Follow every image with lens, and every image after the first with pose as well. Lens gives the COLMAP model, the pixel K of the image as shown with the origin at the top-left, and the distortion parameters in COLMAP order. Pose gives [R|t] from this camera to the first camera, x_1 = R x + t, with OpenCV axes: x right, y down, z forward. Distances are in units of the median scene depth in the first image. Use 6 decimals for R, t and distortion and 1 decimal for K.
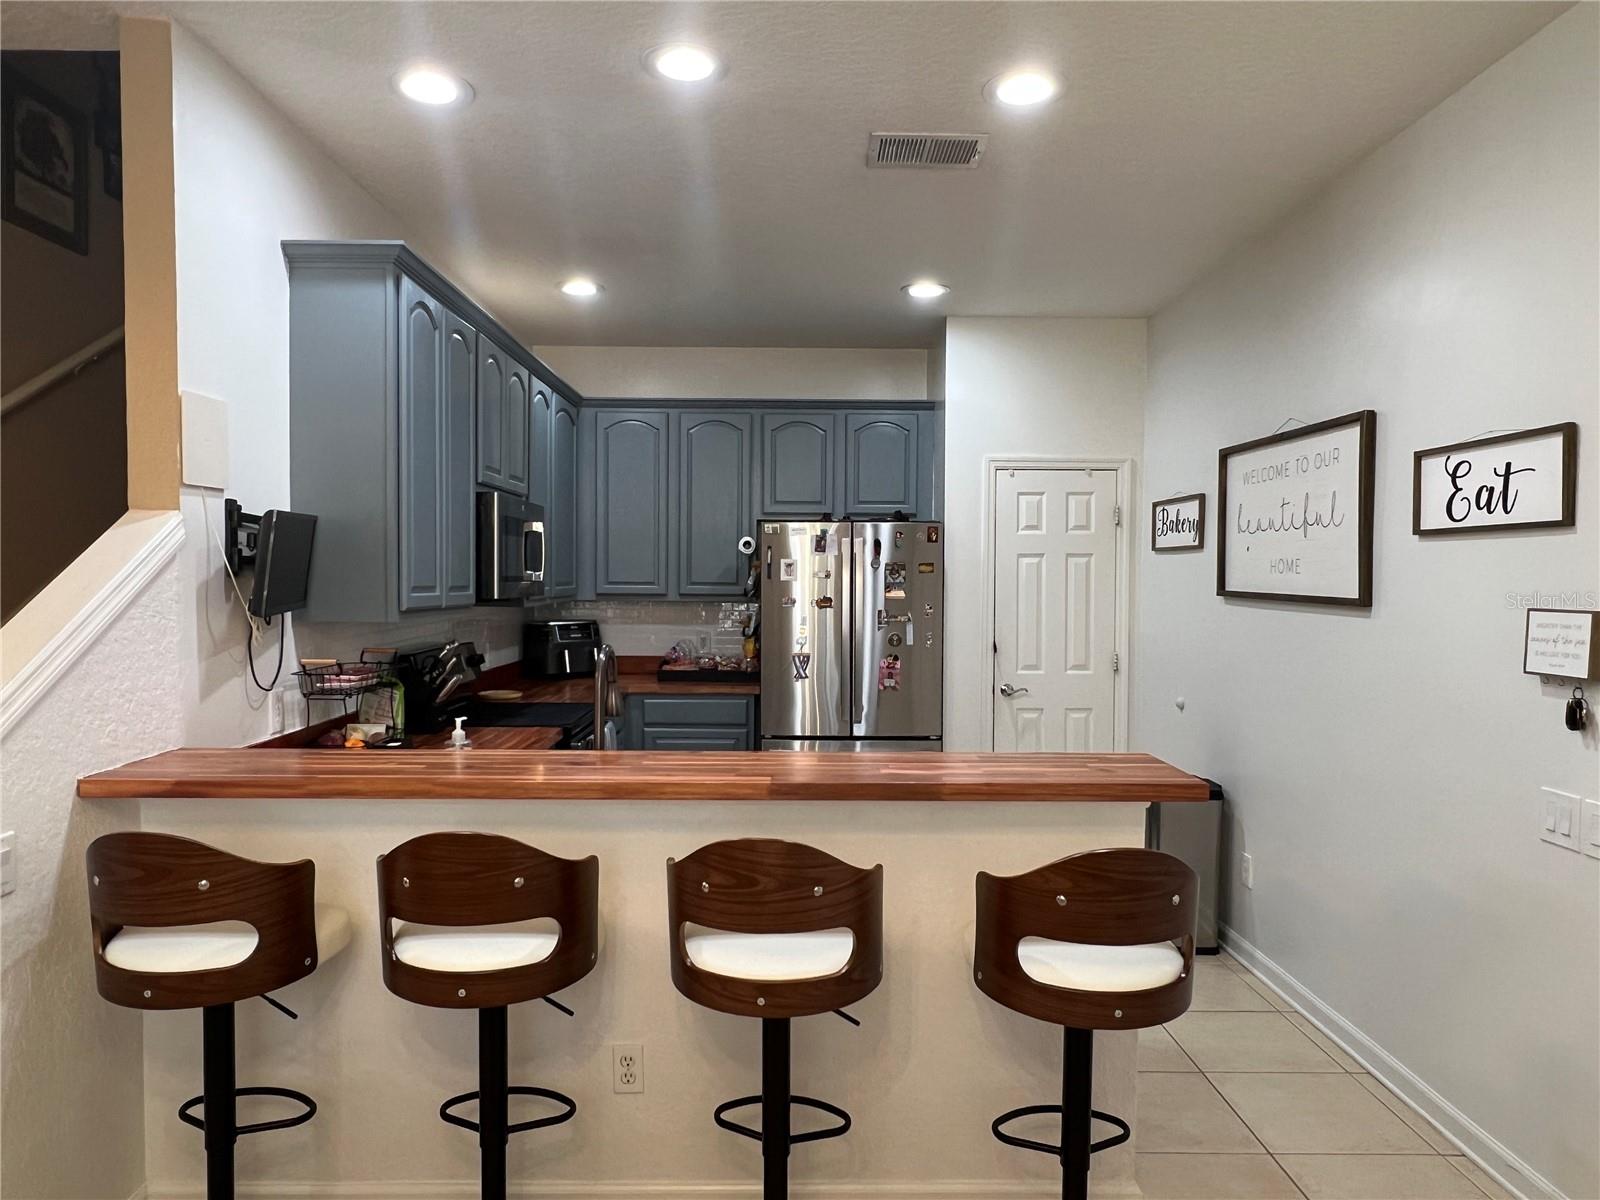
lens RADIAL K [[1032.0, 0, 802.8], [0, 1032.0, 604.0], [0, 0, 1]] dist [-0.028742, -0.001062]
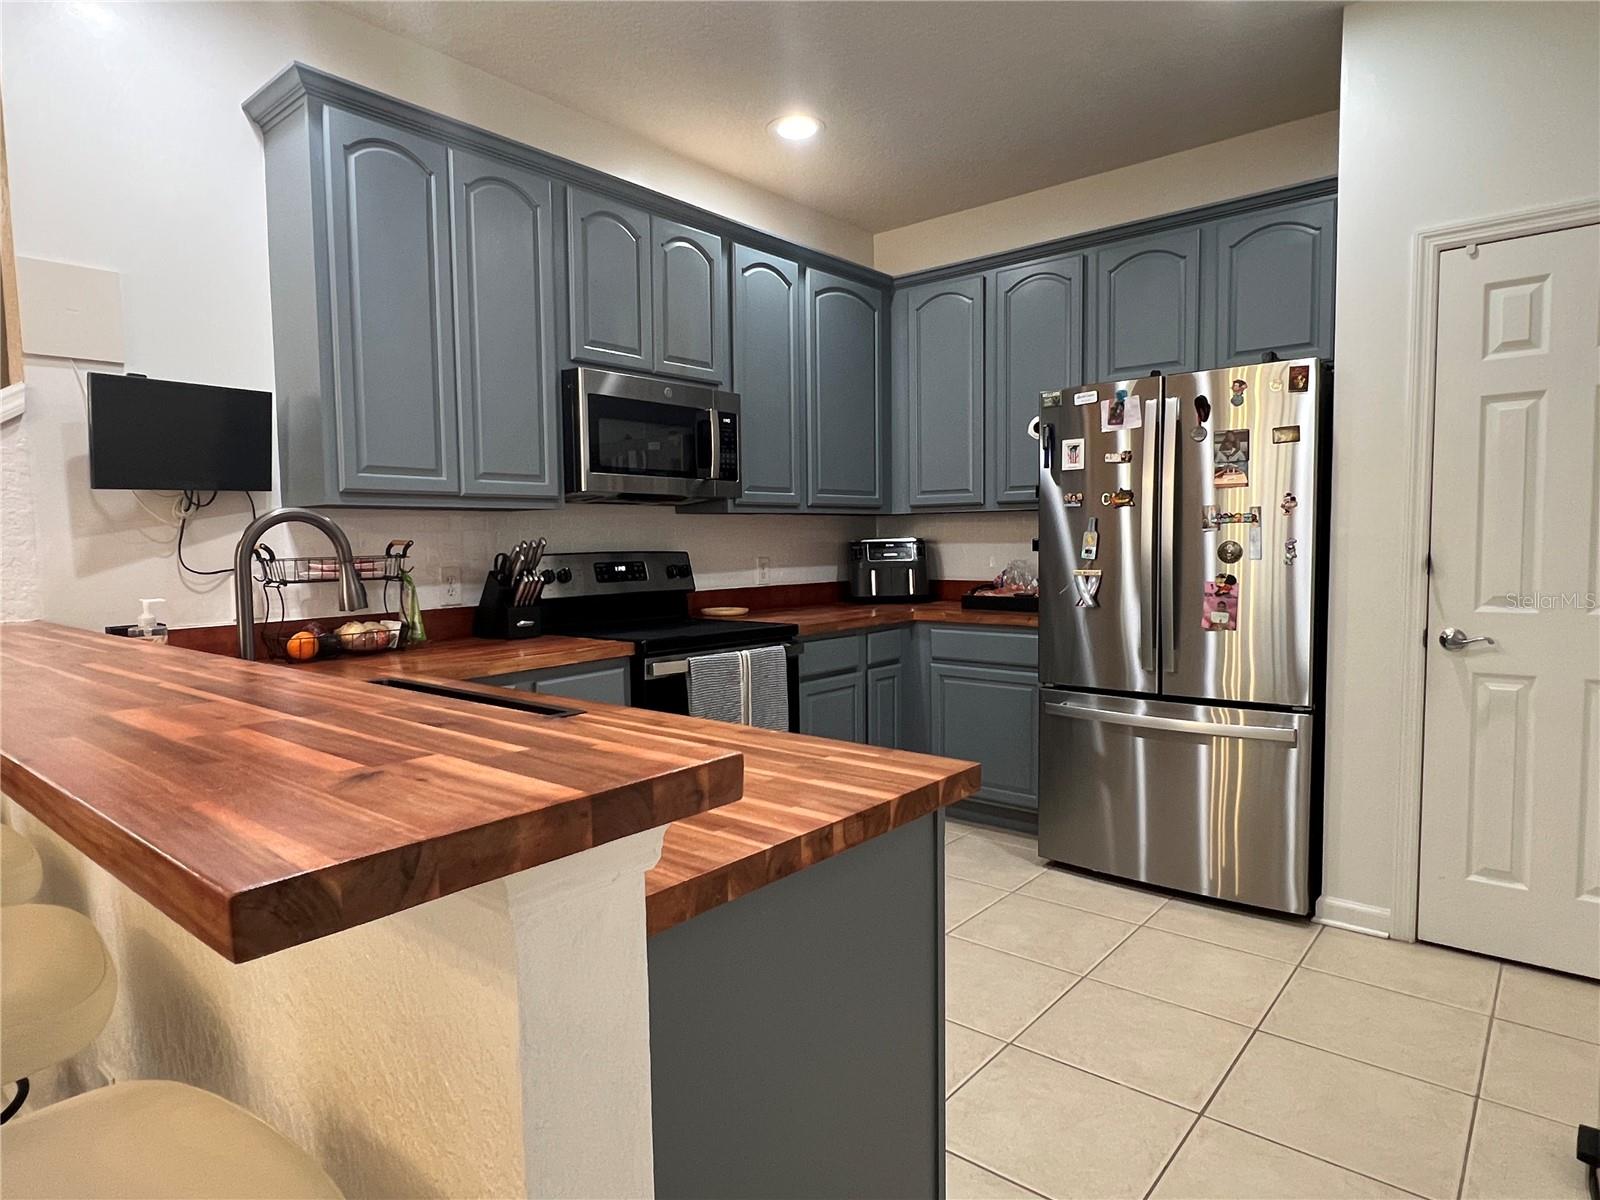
lens RADIAL K [[923.7, 0, 798.6], [0, 923.7, 598.2], [0, 0, 1]] dist [-0.002383, -0.000351]
pose [[0.756538, 0.023105, -0.653542, 0.257162], [0.002039, 0.999287, 0.037689, 0.040746], [0.653947, -0.029846, 0.755951, 0.378648]]
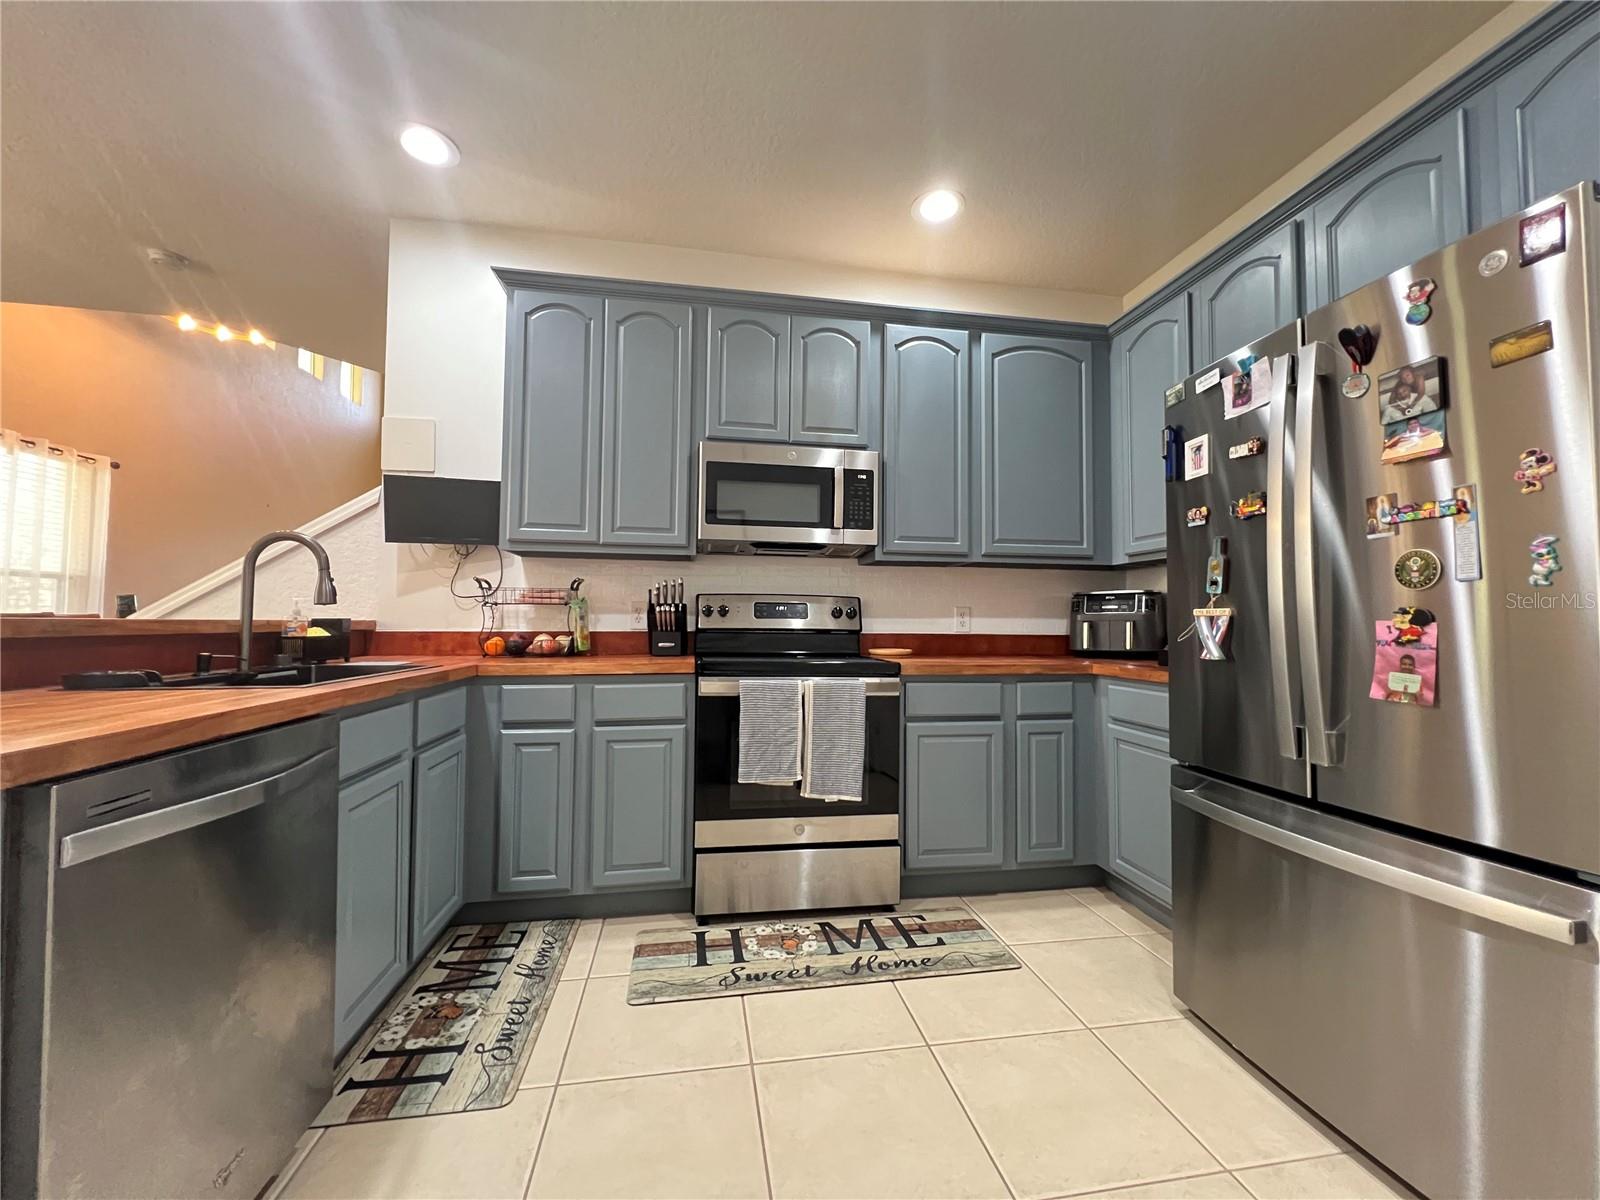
lens RADIAL K [[640.0, 0, 805.4], [0, 640.0, 594.9], [0, 0, 1]] dist [-0.001598, 0.000387]
pose [[0.161386, -0.051109, -0.985567, 0.275578], [-0.033851, 0.997784, -0.057285, 0.063633], [0.986311, 0.042608, 0.159298, 0.727797]]
